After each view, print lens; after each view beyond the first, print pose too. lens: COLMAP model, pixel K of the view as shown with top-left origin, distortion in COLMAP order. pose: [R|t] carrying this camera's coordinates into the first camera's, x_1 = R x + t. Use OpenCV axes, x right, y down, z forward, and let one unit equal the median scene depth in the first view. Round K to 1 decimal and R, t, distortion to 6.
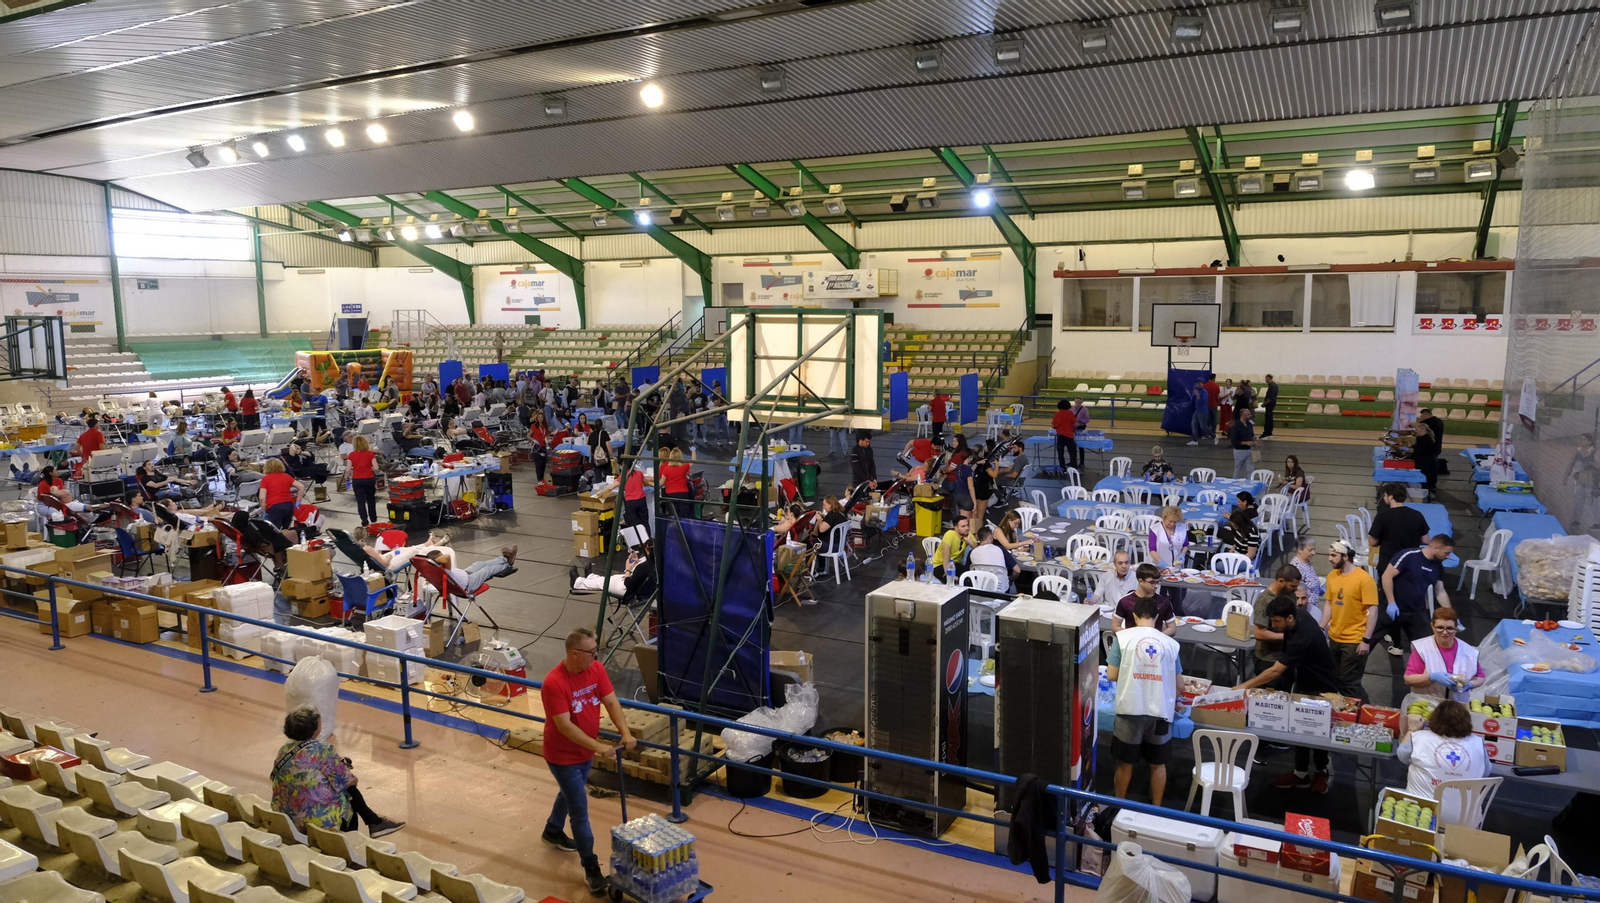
lens RADIAL K [[1087.5, 0, 803.5], [0, 1087.5, 445.0], [0, 0, 1]] dist [-0.025743, 0.011586]
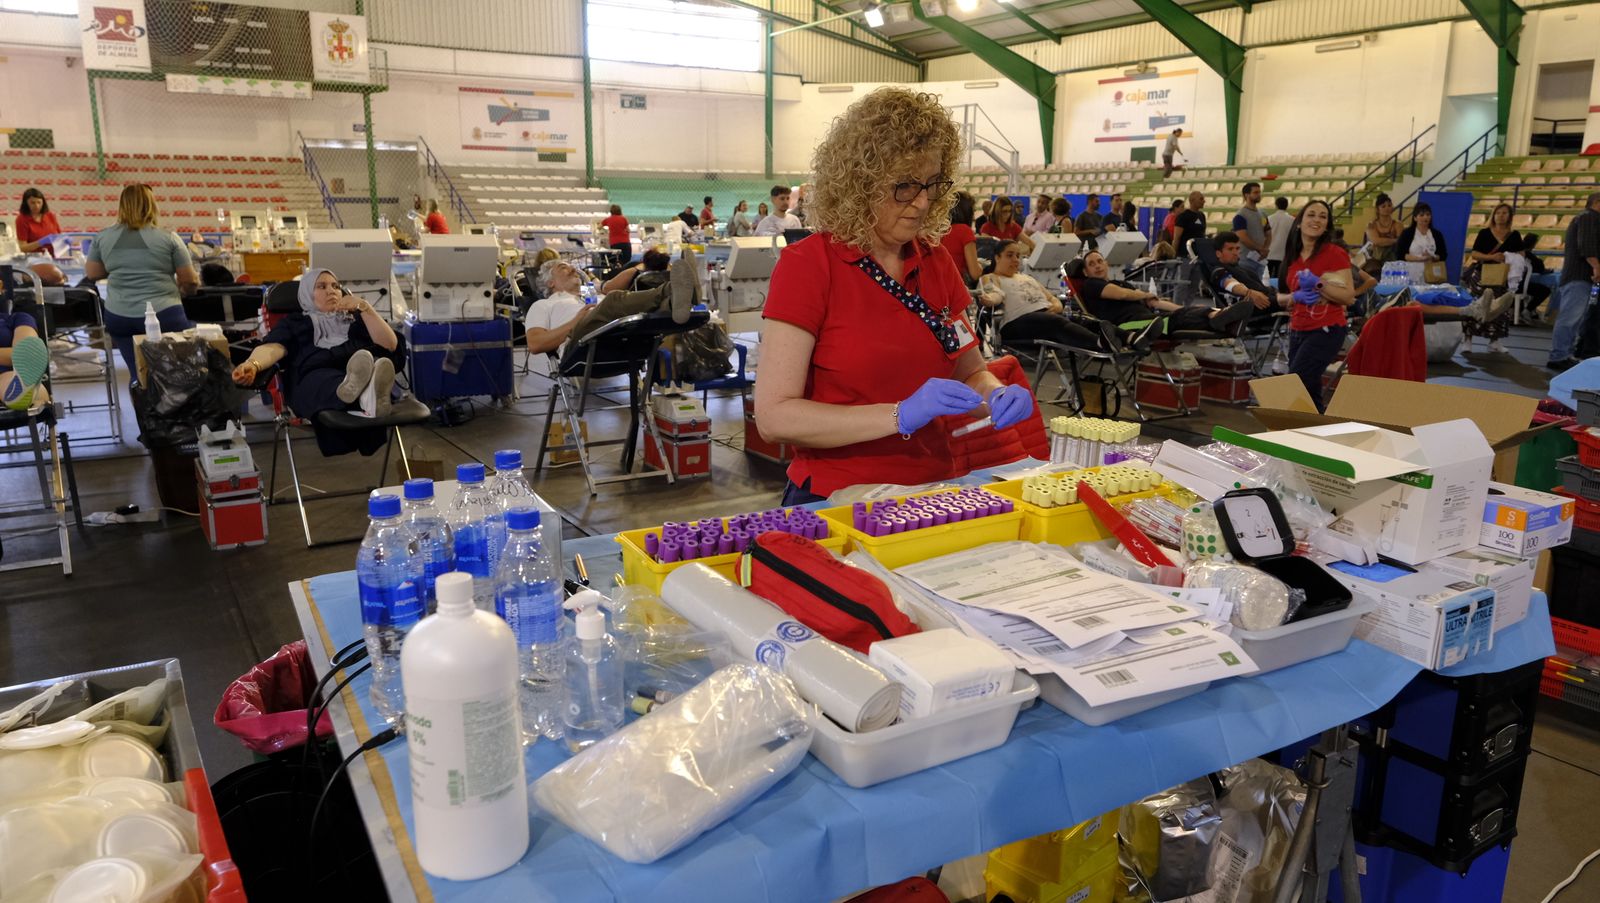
lens RADIAL K [[1102.5, 0, 798.4], [0, 1102.5, 464.6], [0, 0, 1]] dist [-0.023345, 0.014029]
pose [[0.875087, 0.125328, -0.467457, -0.118874], [-0.078392, 0.989839, 0.118631, 0.002934], [0.477575, -0.067167, 0.876020, 0.381459]]
